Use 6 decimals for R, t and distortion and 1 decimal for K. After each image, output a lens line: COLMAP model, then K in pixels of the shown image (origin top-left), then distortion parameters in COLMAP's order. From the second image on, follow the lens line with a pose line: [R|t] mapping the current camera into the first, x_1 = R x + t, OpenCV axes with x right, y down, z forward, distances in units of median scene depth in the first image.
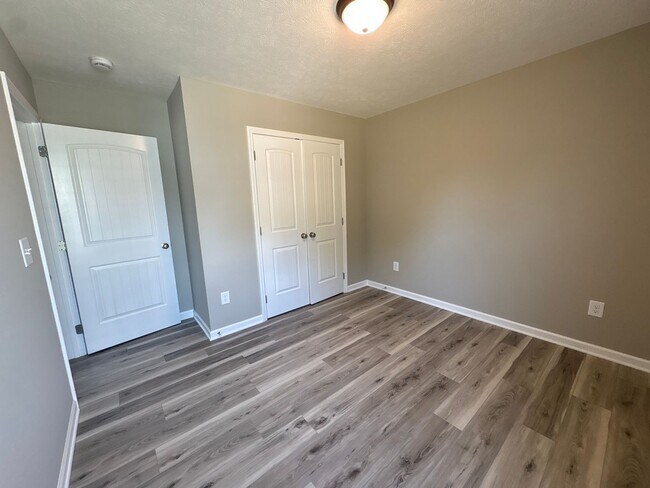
lens RADIAL K [[259.5, 0, 325.0], [0, 259.5, 244.0], [0, 0, 1]] dist [-0.000593, 0.000133]
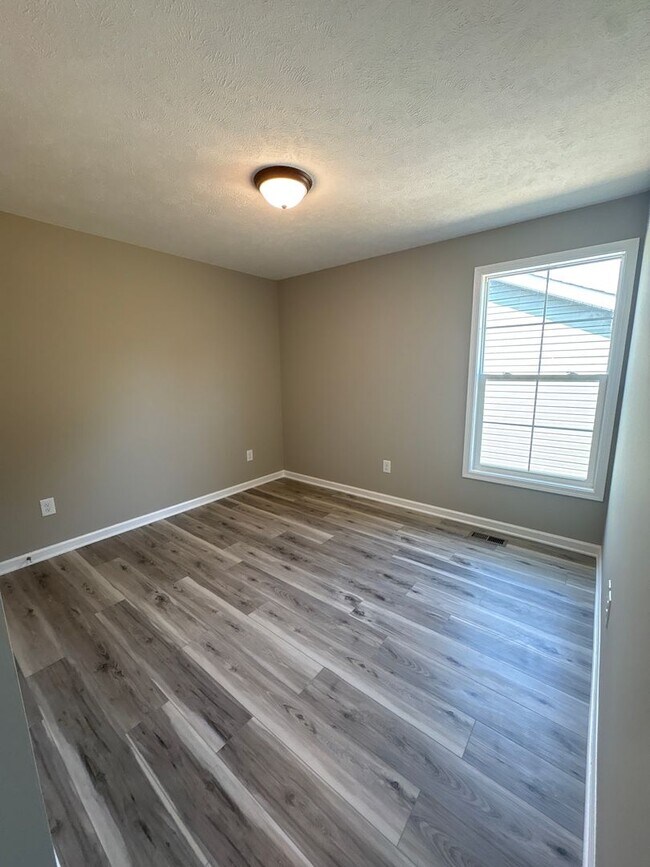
lens RADIAL K [[346.1, 0, 325.0], [0, 346.1, 433.5], [0, 0, 1]] dist [-0.000593, 0.000133]
pose [[-0.210993, -0.142229, 0.967085, -0.890210], [0.189461, 0.964645, 0.183206, -0.143429], [-0.958951, 0.221880, -0.176587, 0.889346]]
